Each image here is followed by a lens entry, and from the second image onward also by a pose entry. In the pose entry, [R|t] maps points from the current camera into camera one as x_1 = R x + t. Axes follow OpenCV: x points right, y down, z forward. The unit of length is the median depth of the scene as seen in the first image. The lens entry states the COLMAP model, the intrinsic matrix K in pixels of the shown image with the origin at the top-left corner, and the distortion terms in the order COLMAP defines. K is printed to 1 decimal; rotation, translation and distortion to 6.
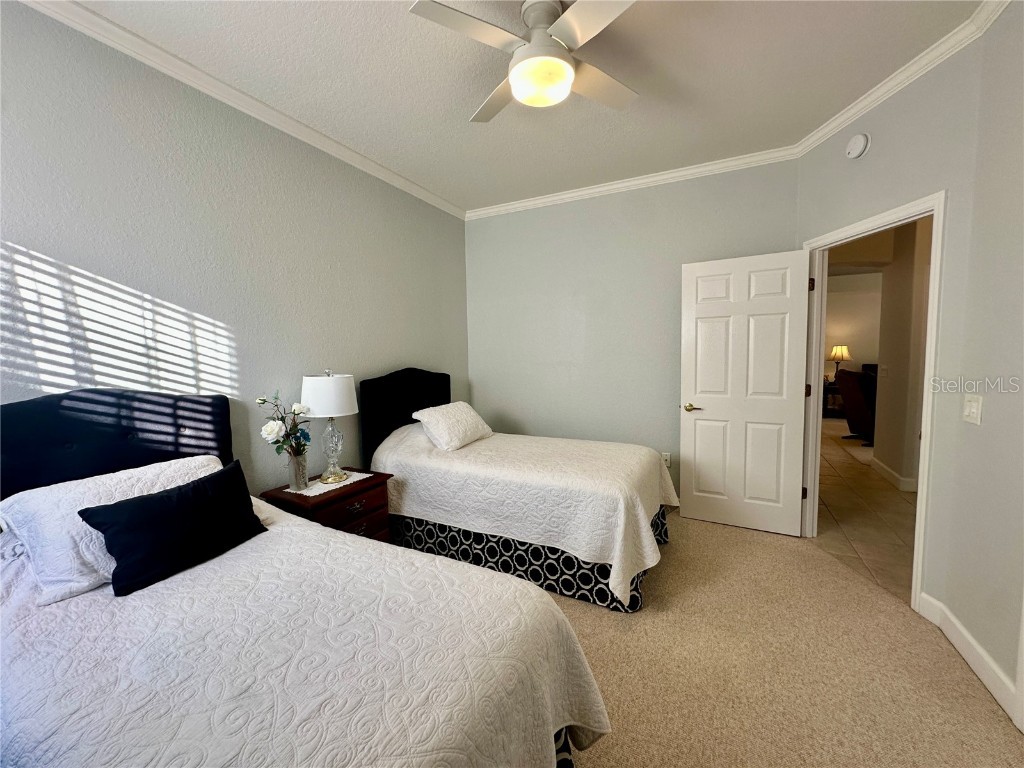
lens RADIAL K [[408.5, 0, 511.1], [0, 408.5, 381.6], [0, 0, 1]] dist [-0.003020, 0.000039]
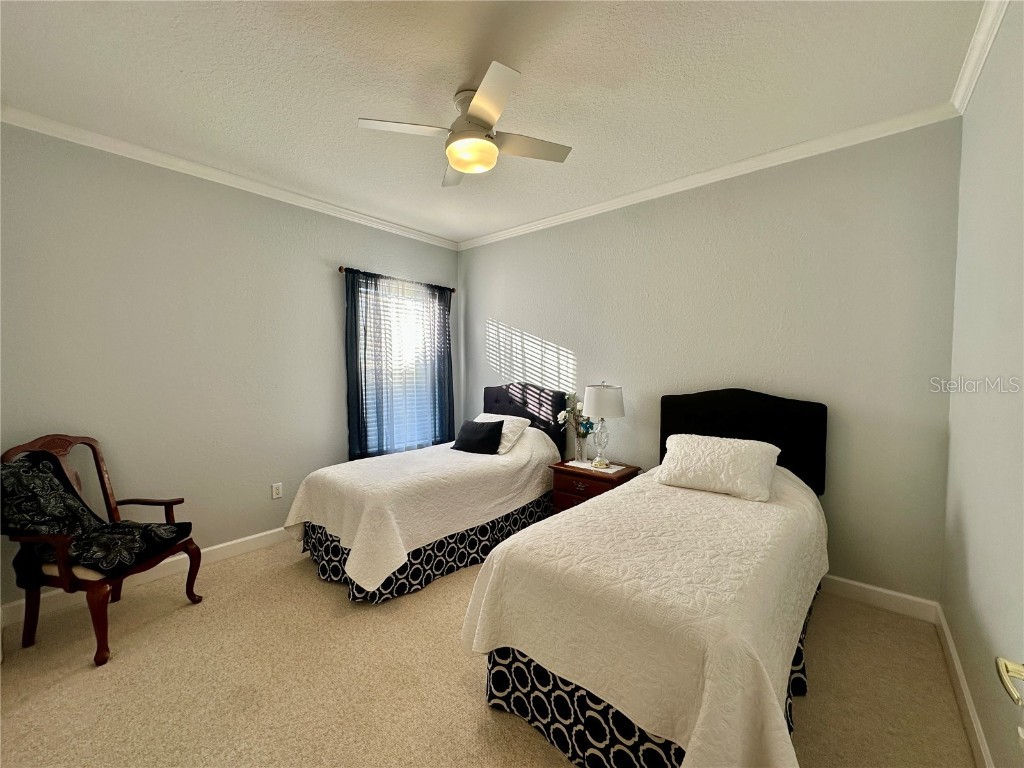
lens RADIAL K [[408.5, 0, 515.7], [0, 408.5, 381.9], [0, 0, 1]] dist [-0.003020, 0.000039]
pose [[-0.221235, 0.057268, -0.973538, 1.081687], [-0.067617, 0.994971, 0.073895, -0.132355], [0.972874, 0.082176, -0.216250, 1.219671]]
